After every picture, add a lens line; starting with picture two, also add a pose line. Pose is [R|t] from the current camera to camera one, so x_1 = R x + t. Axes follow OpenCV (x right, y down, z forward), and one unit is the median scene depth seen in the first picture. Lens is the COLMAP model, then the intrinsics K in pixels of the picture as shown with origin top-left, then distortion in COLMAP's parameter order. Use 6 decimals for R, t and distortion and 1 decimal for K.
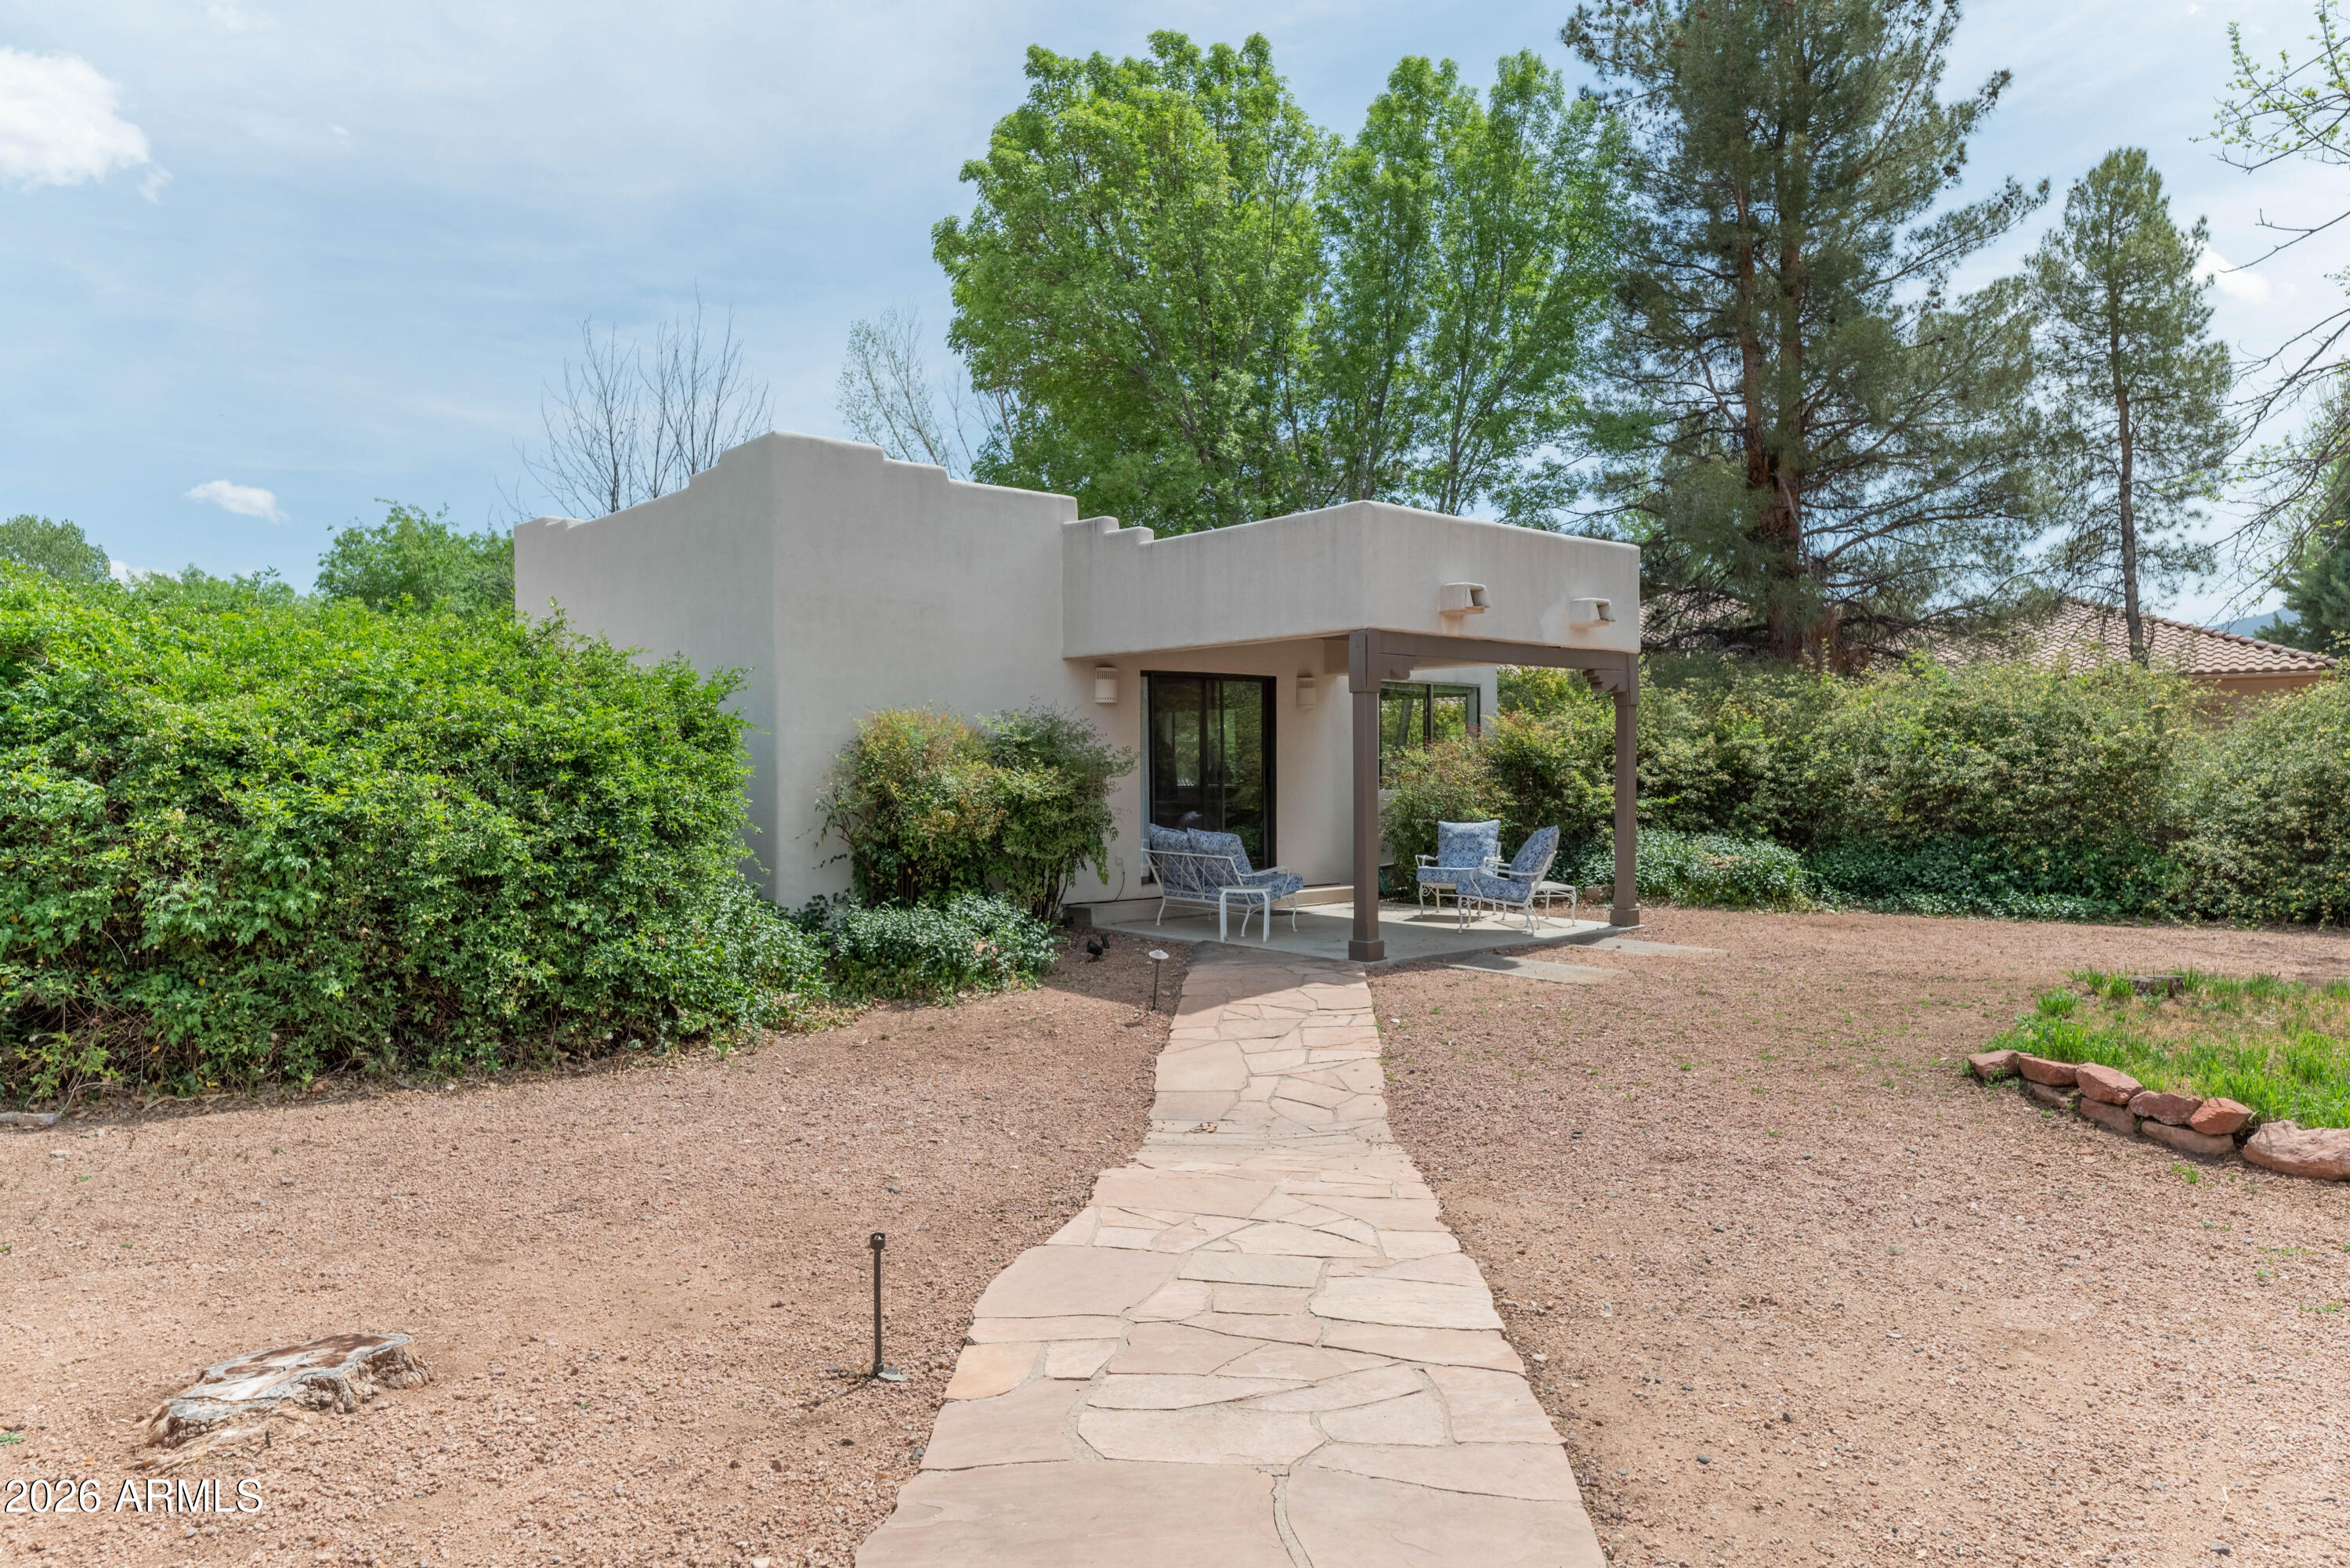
lens RADIAL K [[1578.2, 0, 1175.0], [0, 1578.2, 784.0], [0, 0, 1]] dist [-0.000935, -0.001112]
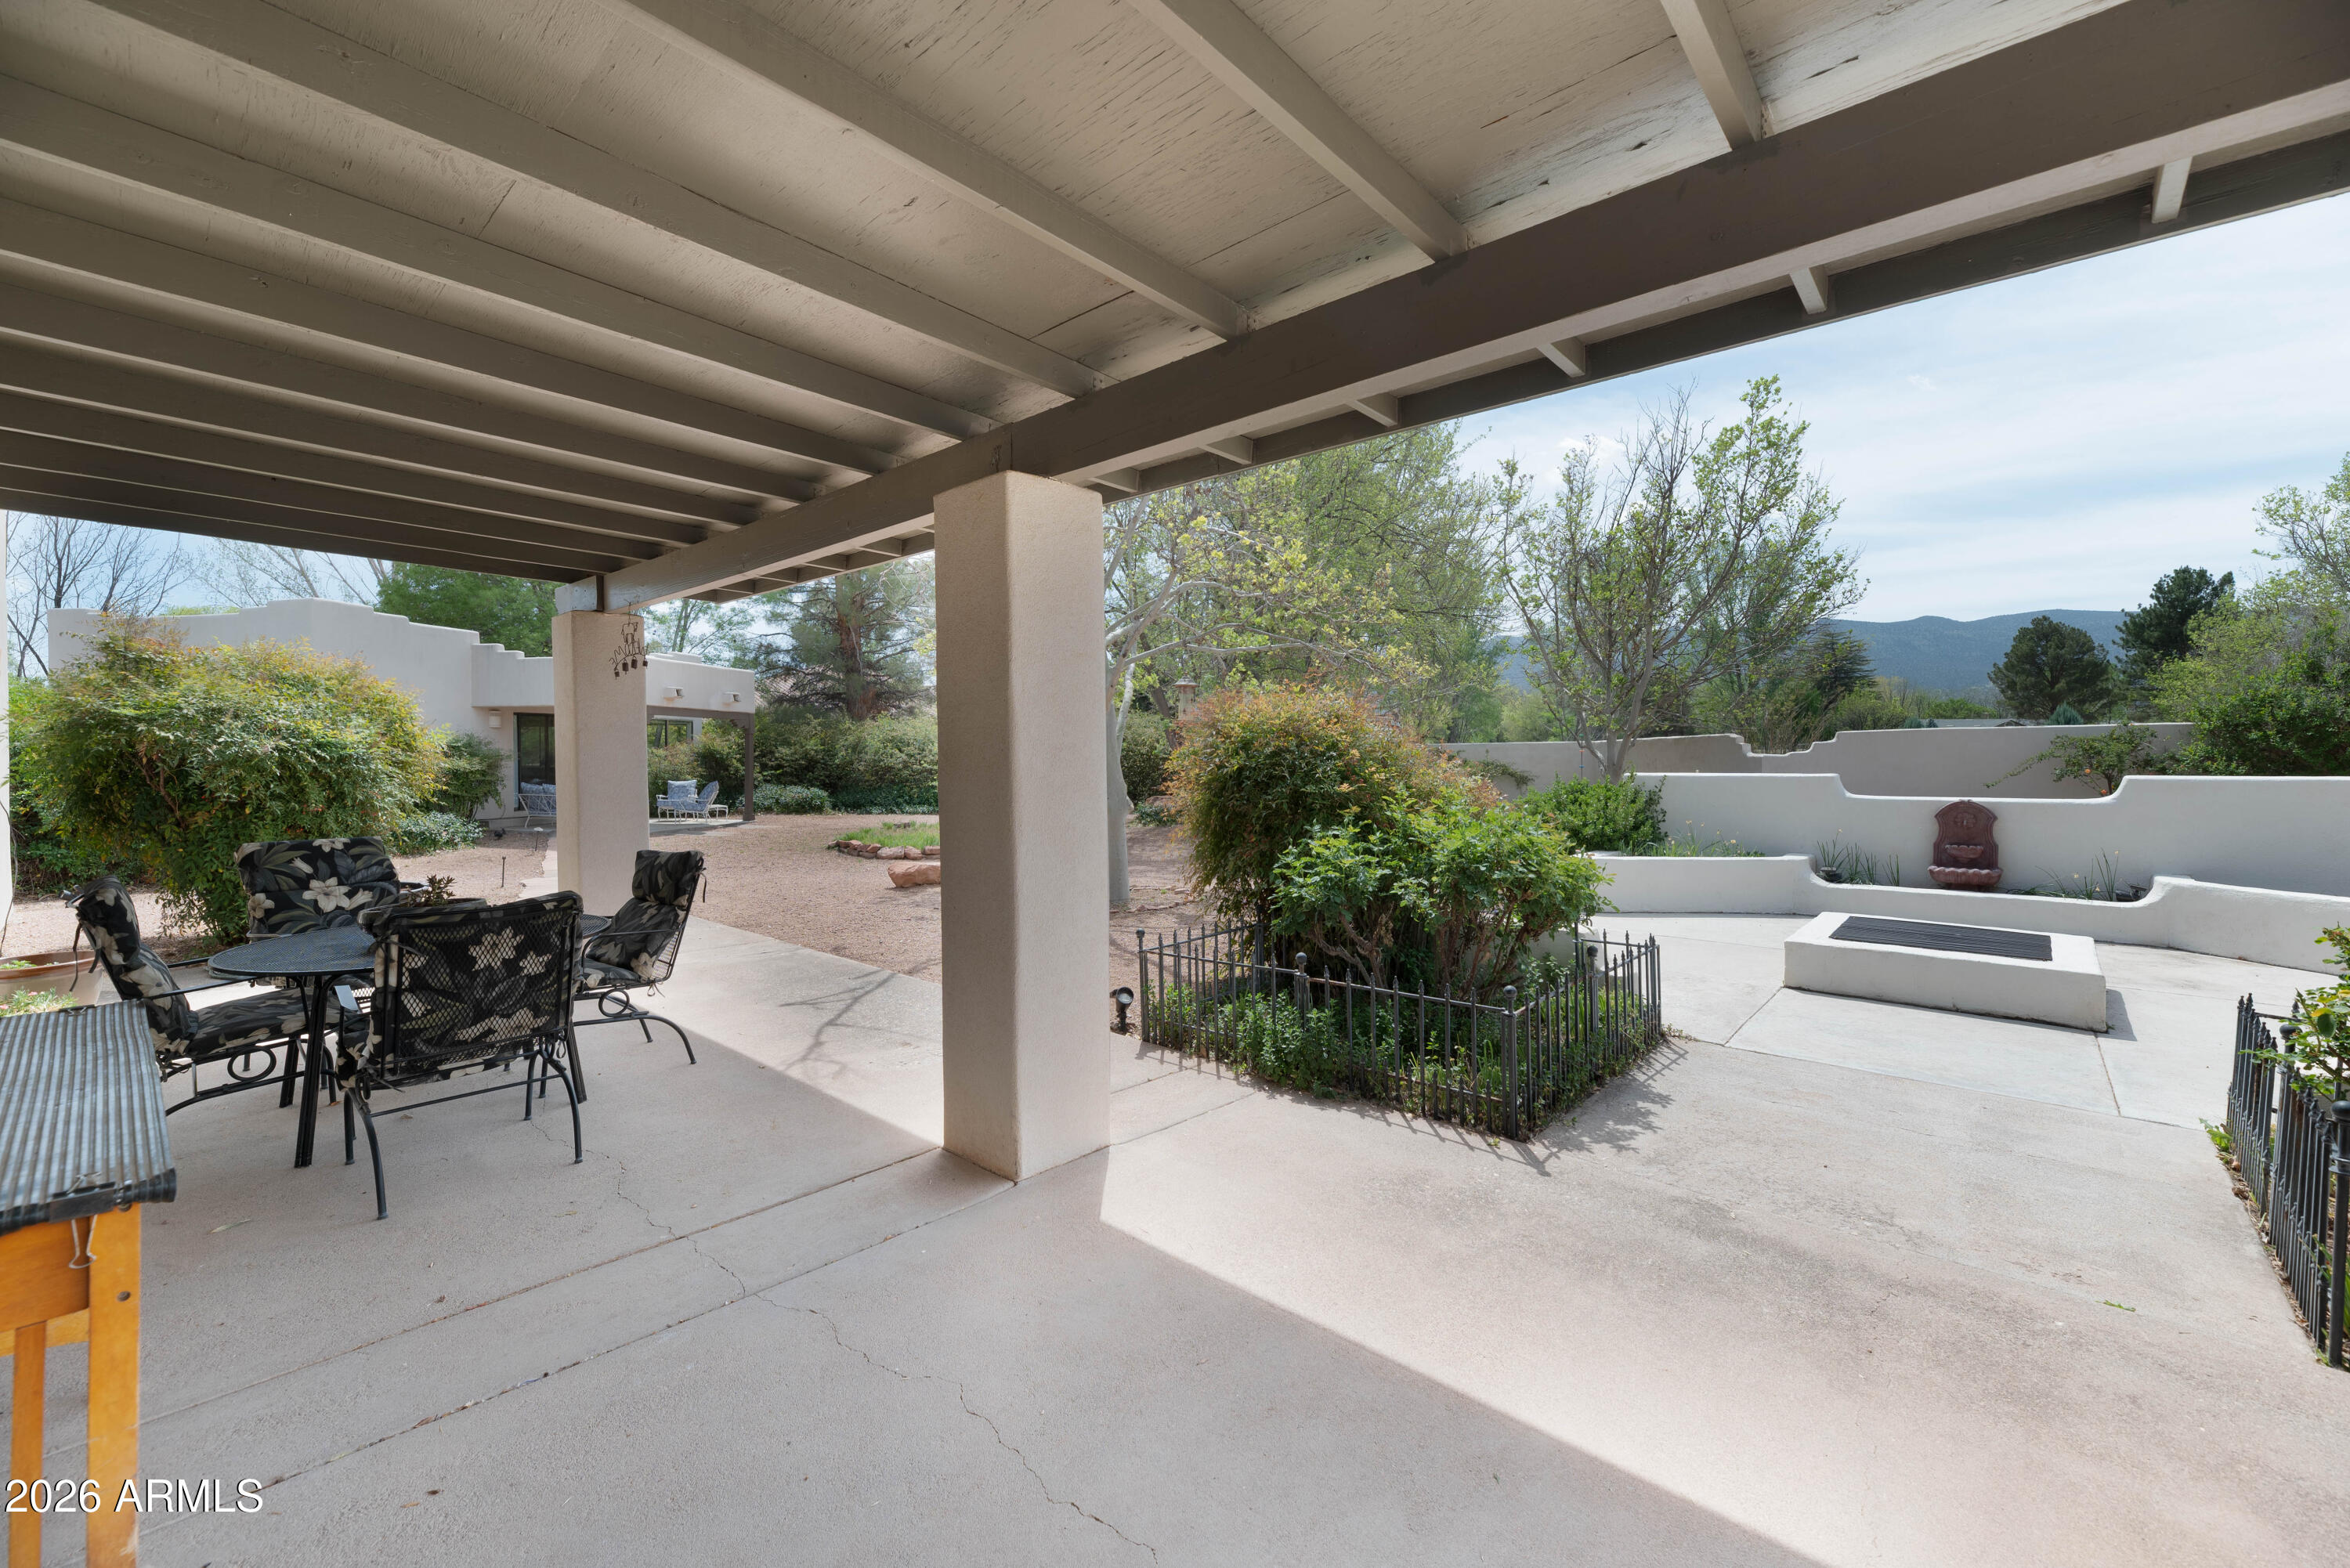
lens RADIAL K [[944.9, 0, 1170.9], [0, 944.9, 768.5], [0, 0, 1]] dist [0.000671, 0.000003]
pose [[0.807445, -0.001165, 0.589942, -0.060357], [-0.000015, 0.999998, 0.001996, 0.002958], [-0.589943, -0.001621, 0.807443, -0.601937]]
